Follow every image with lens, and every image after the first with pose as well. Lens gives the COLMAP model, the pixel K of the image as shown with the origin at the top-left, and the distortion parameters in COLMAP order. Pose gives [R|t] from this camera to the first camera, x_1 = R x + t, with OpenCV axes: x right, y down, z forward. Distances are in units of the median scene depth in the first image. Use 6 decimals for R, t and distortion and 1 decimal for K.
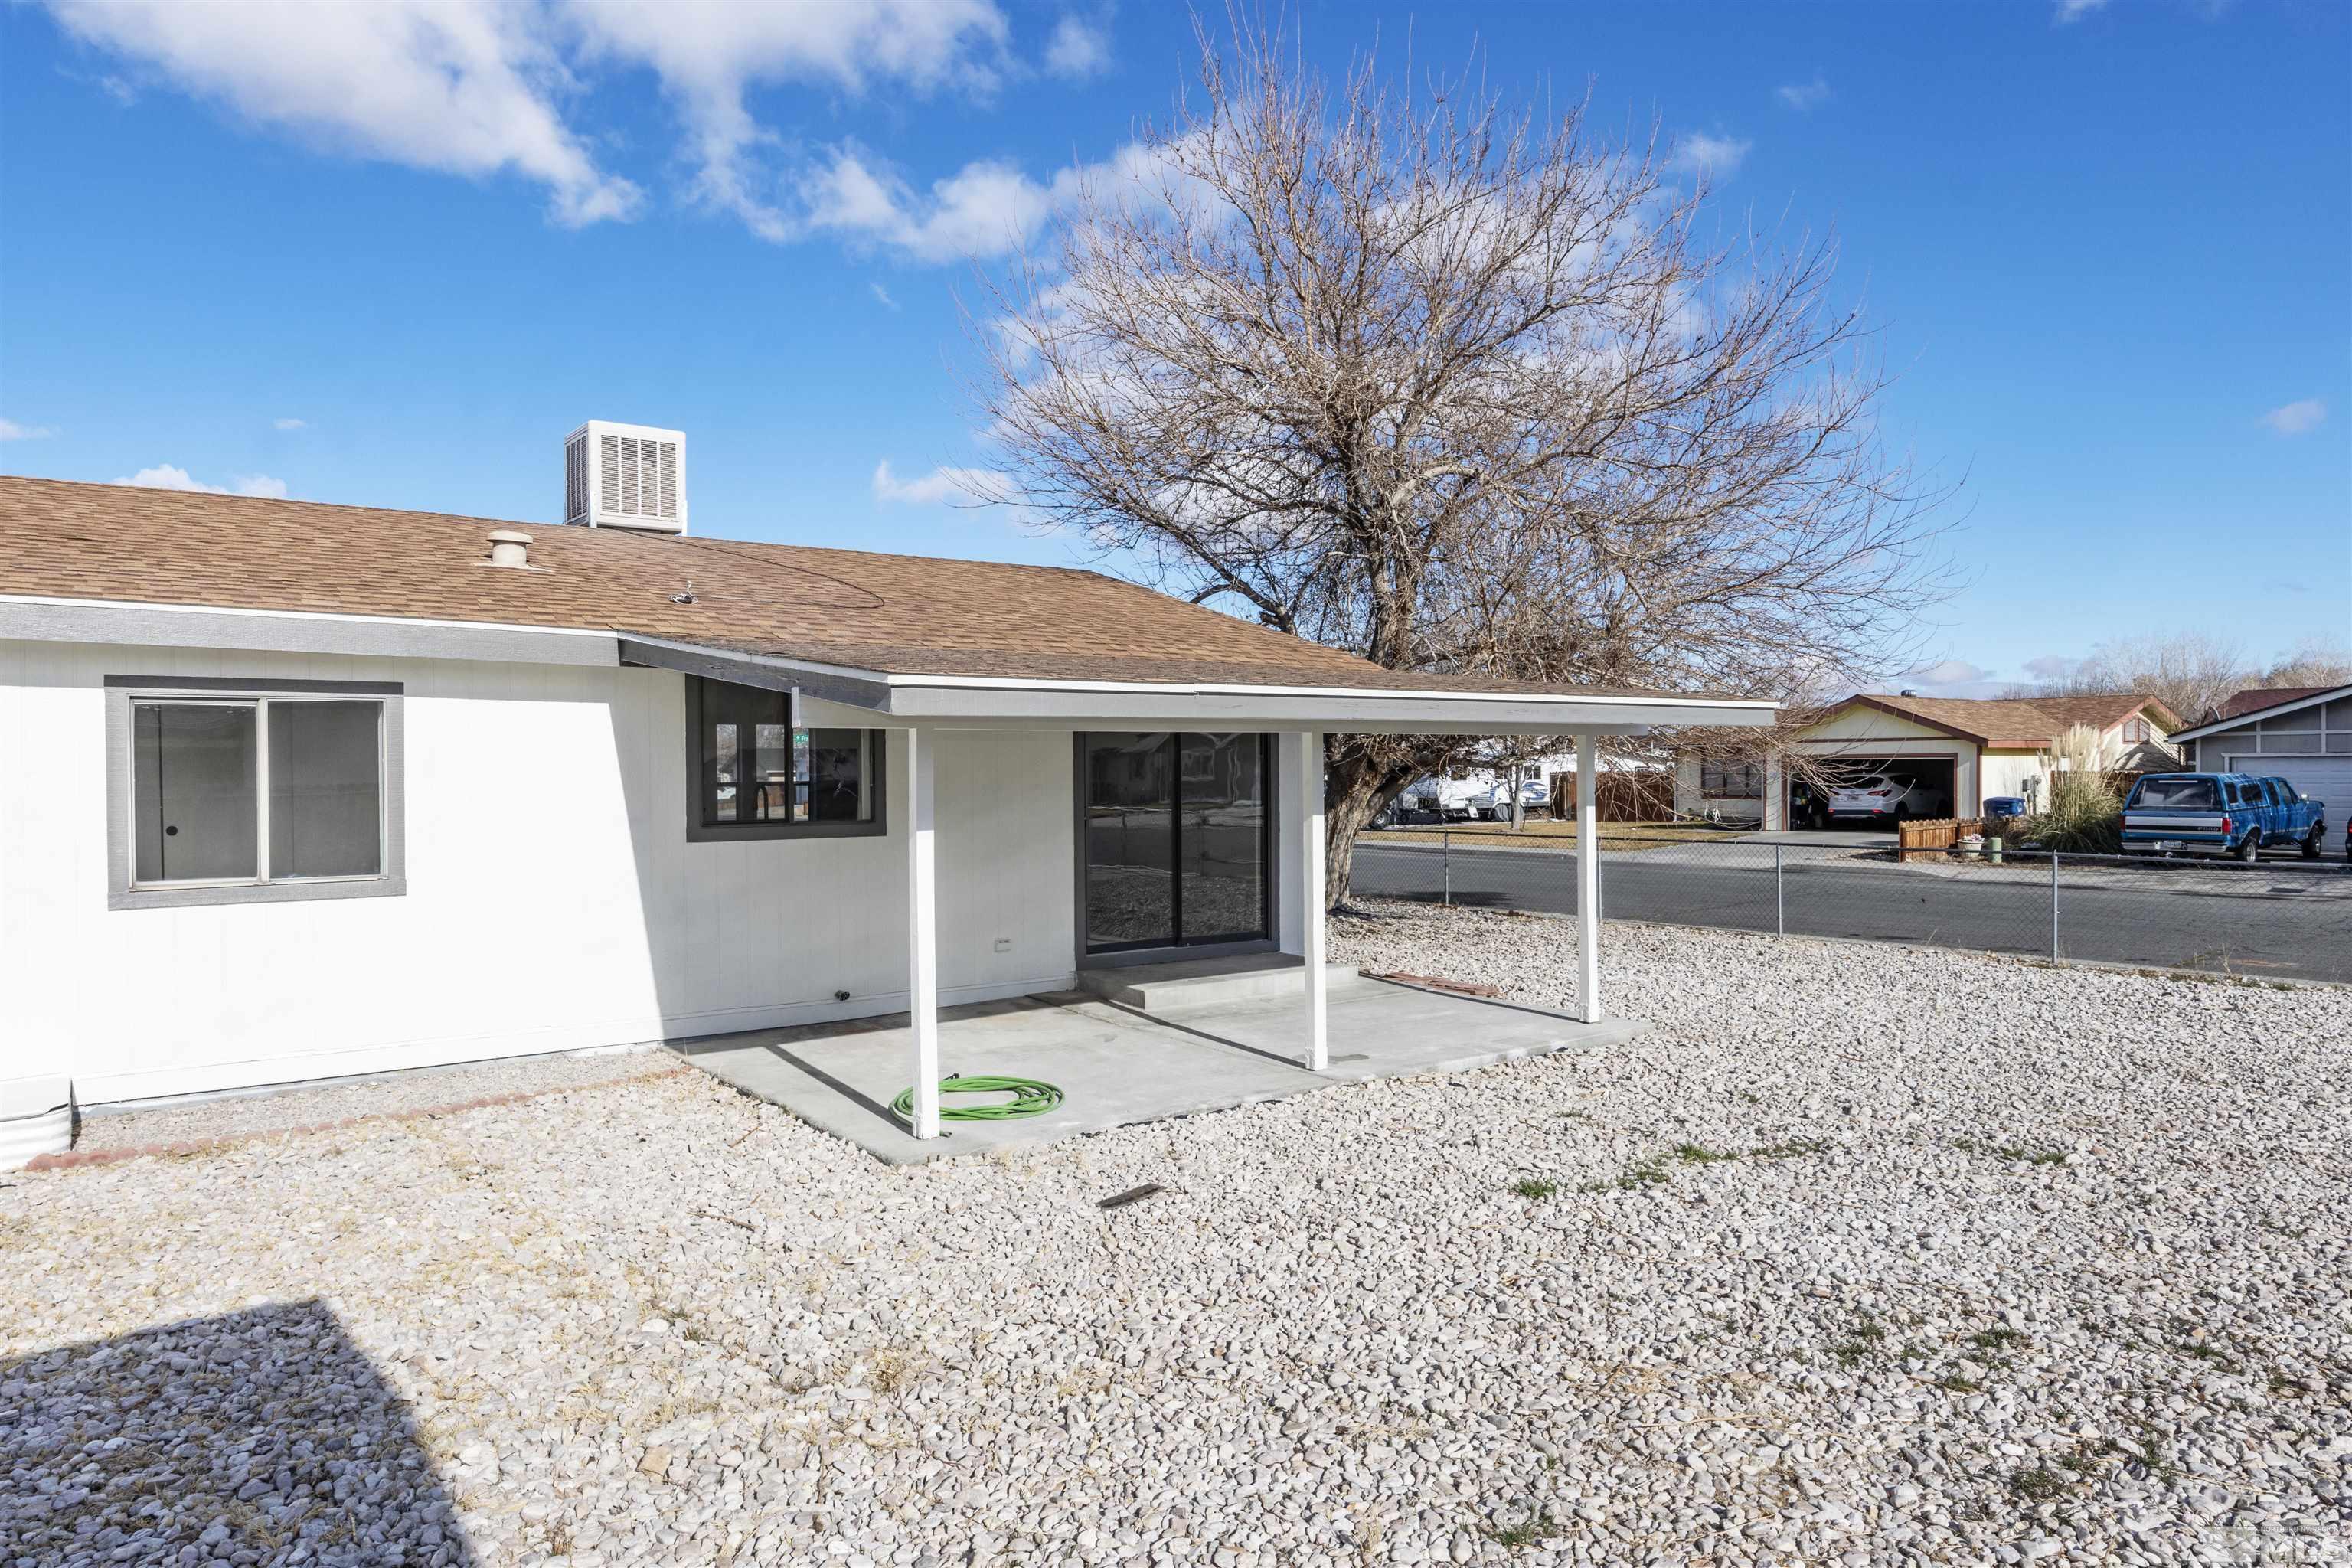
lens RADIAL K [[1516.8, 0, 1214.5], [0, 1516.8, 780.1], [0, 0, 1]] dist [0.000279, 0.001559]
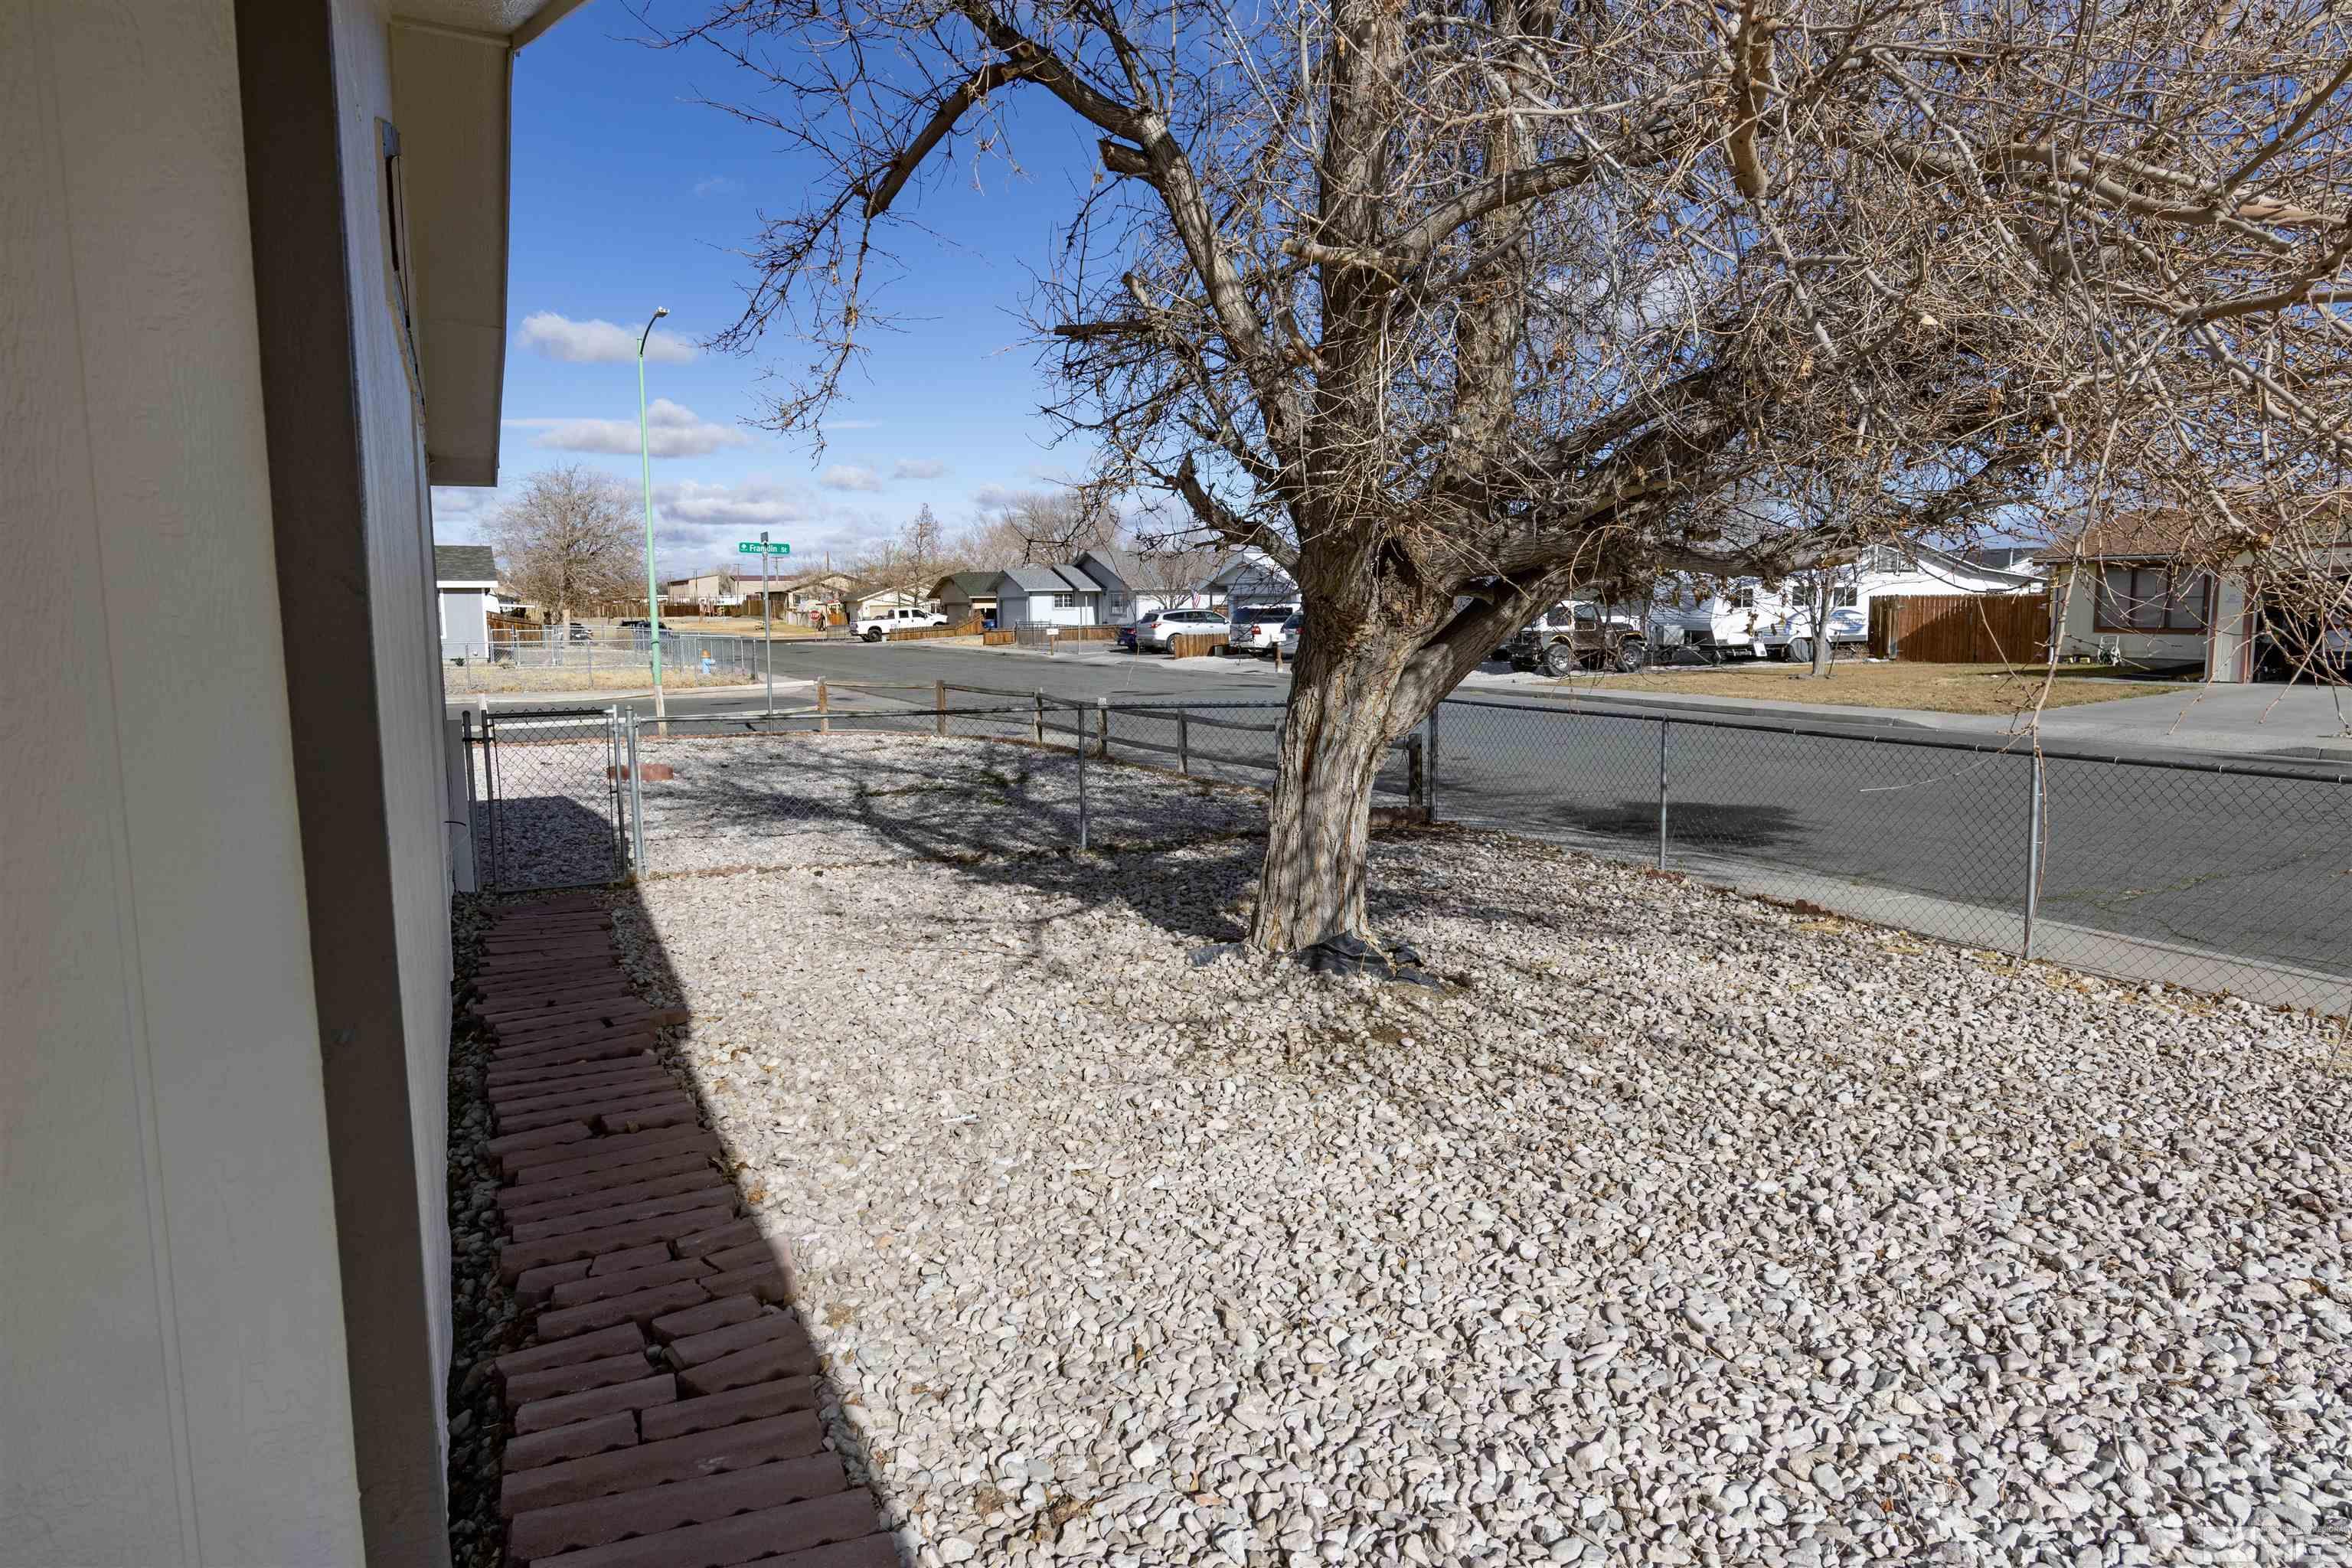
lens RADIAL K [[1443.9, 0, 1213.8], [0, 1443.9, 773.9], [0, 0, 1]] dist [-0.033274, 0.083604]
pose [[0.980079, 0.023251, -0.197243, 0.099772], [-0.000220, 0.993250, 0.115995, -0.000924], [0.198609, -0.113641, 0.973468, 0.512811]]
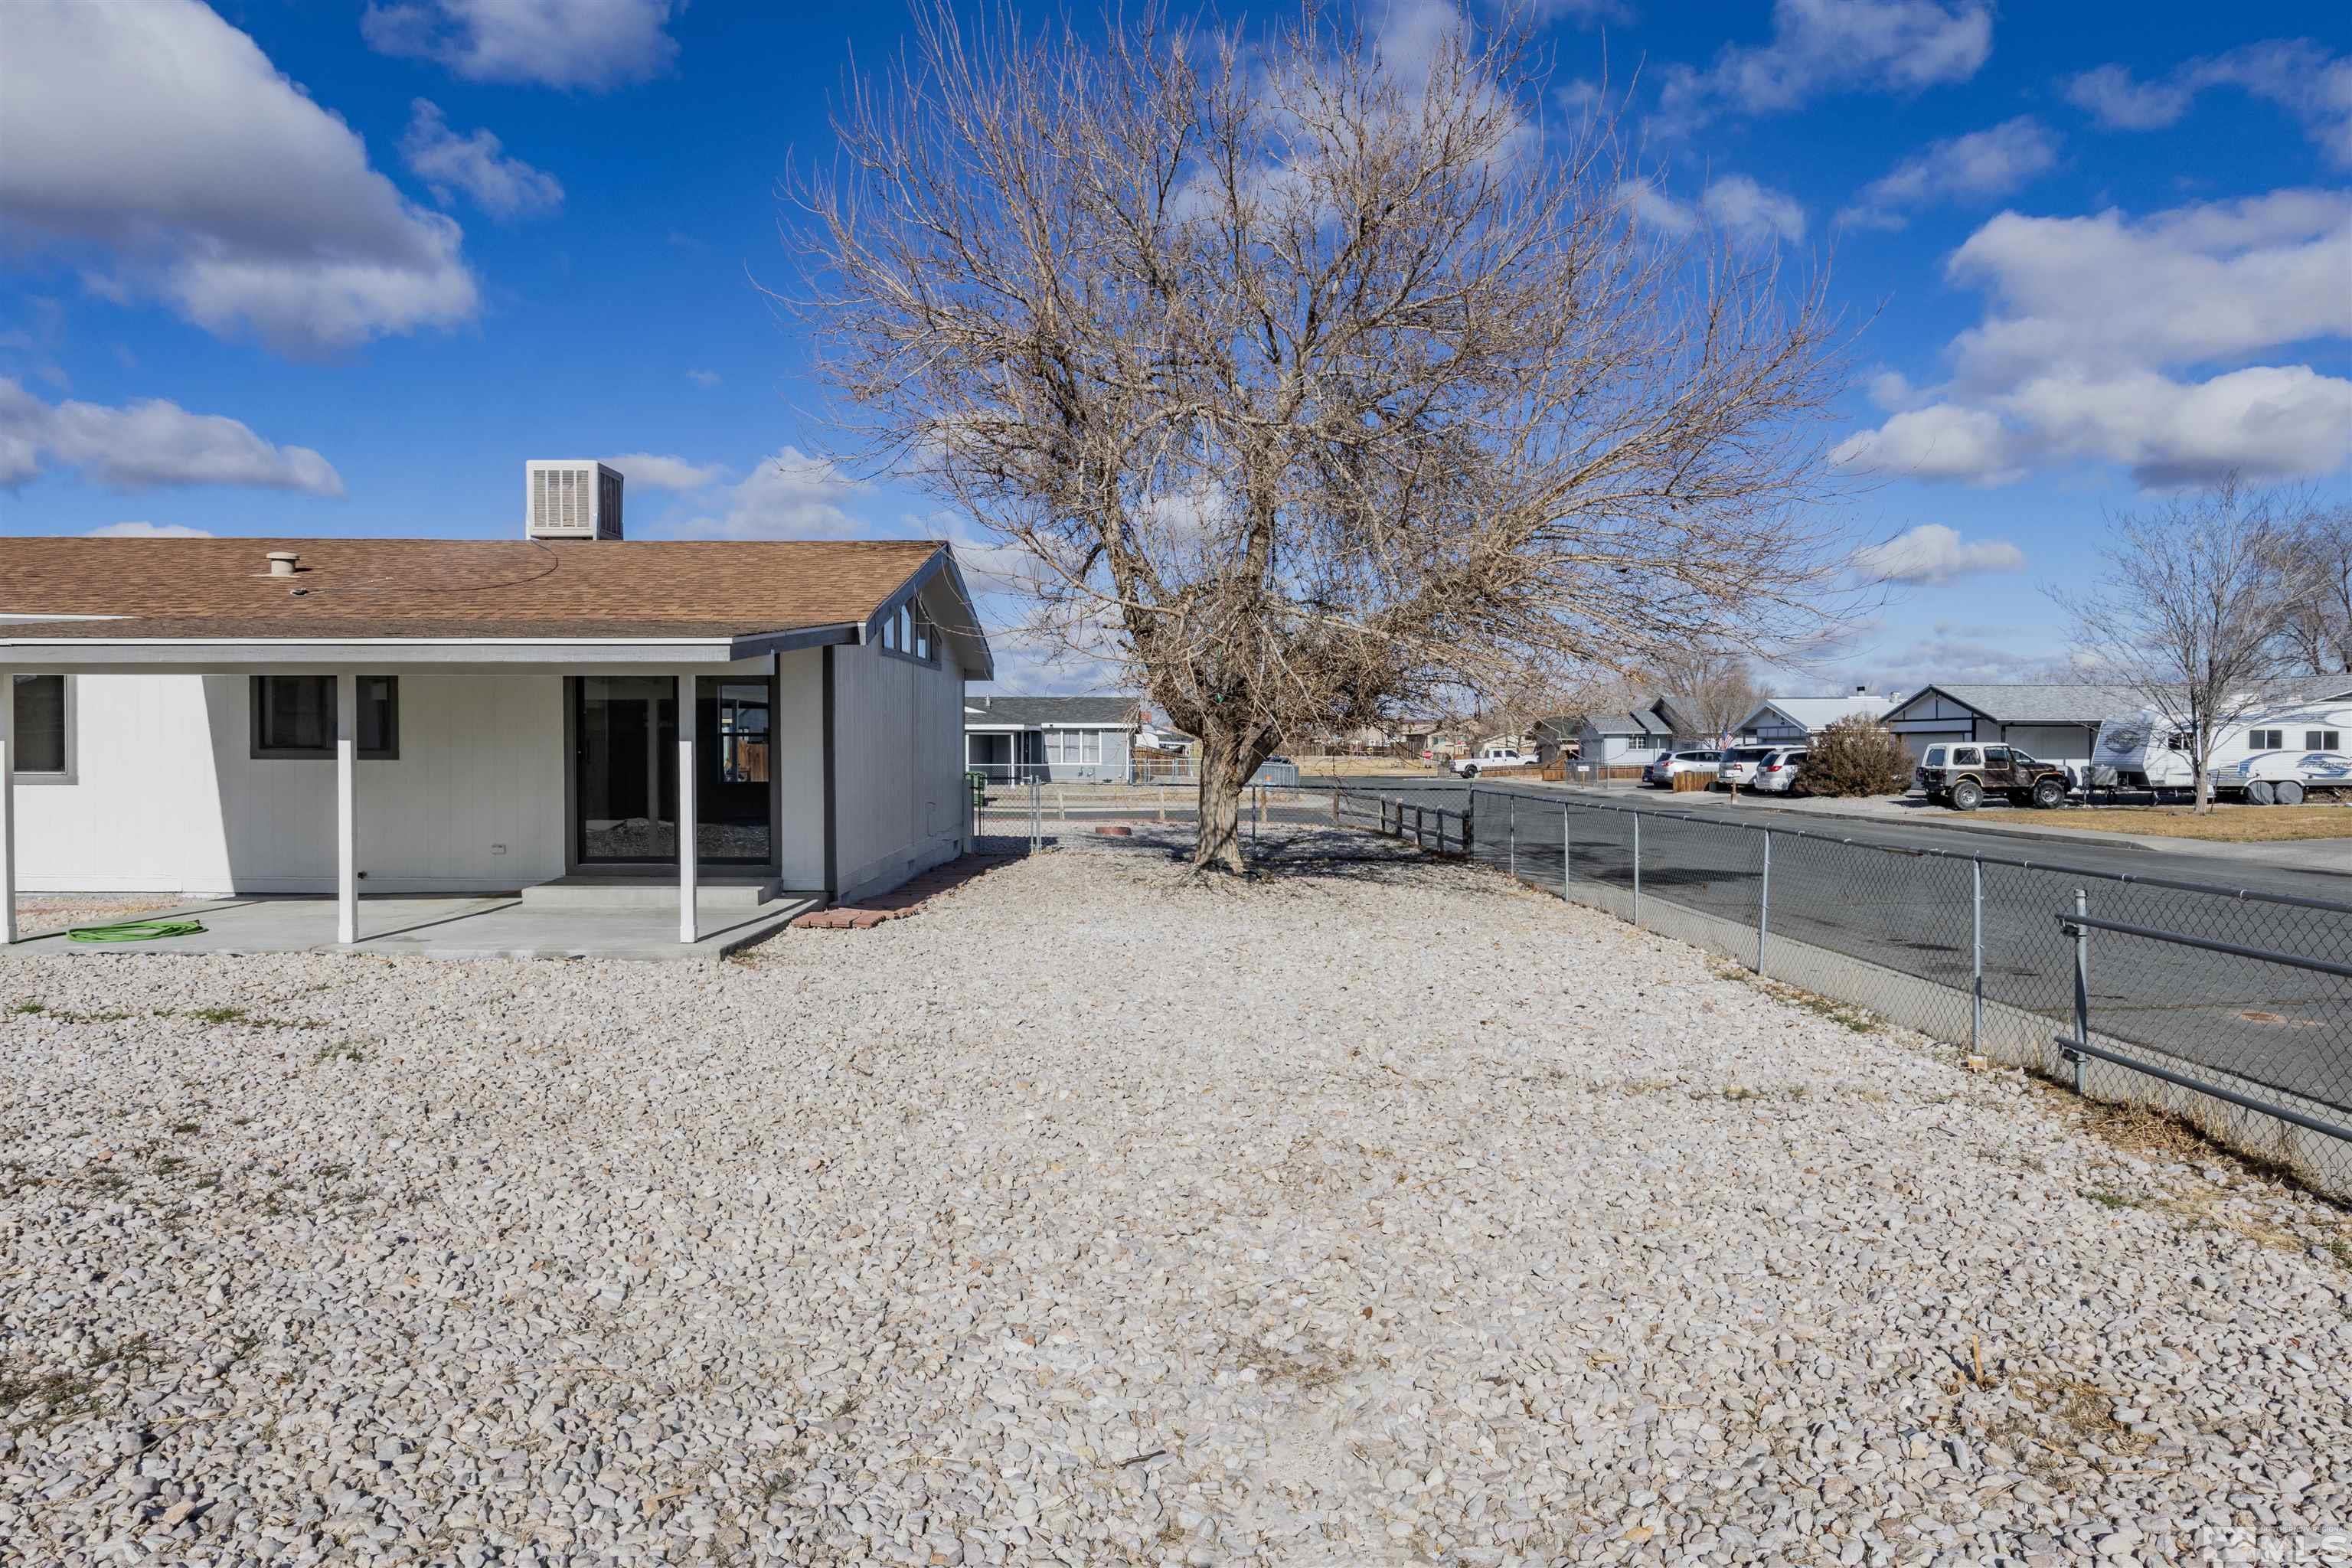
lens RADIAL K [[1516.8, 0, 1214.5], [0, 1516.8, 780.1], [0, 0, 1]] dist [0.000279, 0.001559]
pose [[0.776147, 0.021149, -0.630197, 0.568375], [-0.010014, 0.999725, 0.021217, 0.009135], [0.630472, -0.010156, 0.776145, 0.198531]]
